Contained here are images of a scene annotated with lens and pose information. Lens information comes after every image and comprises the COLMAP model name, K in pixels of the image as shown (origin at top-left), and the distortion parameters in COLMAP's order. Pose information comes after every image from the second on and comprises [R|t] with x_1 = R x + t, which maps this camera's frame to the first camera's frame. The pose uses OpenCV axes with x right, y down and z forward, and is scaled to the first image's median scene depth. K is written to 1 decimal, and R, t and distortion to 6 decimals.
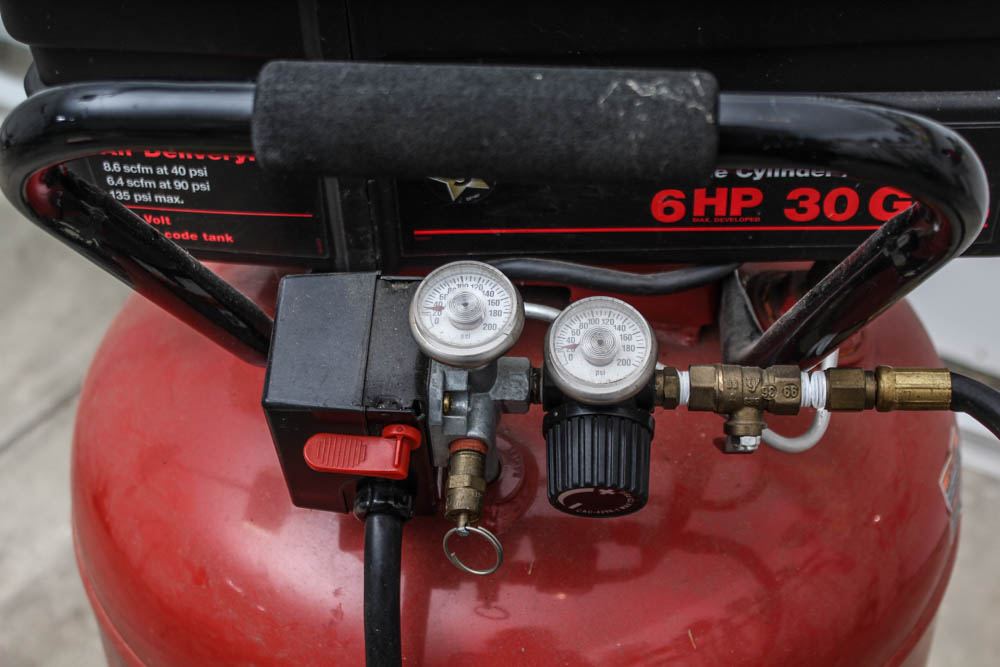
lens RADIAL K [[1575.4, 0, 502.6], [0, 1575.4, 333.4], [0, 0, 1]] dist [0.052236, 0.000000]
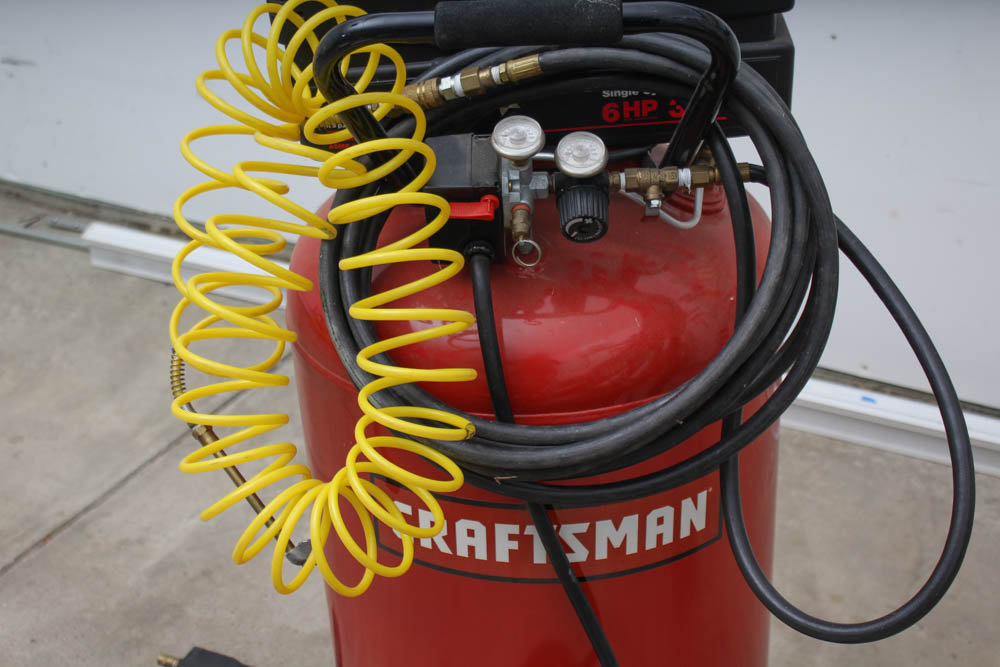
lens RADIAL K [[1628.5, 0, 498.6], [0, 1628.5, 340.4], [0, 0, 1]] dist [0.006840, 0.000000]
pose [[0.998364, -0.053090, 0.021215, -0.107822], [0.055754, 0.986227, -0.155717, 0.585938], [-0.012656, 0.156645, 0.987574, -1.115211]]
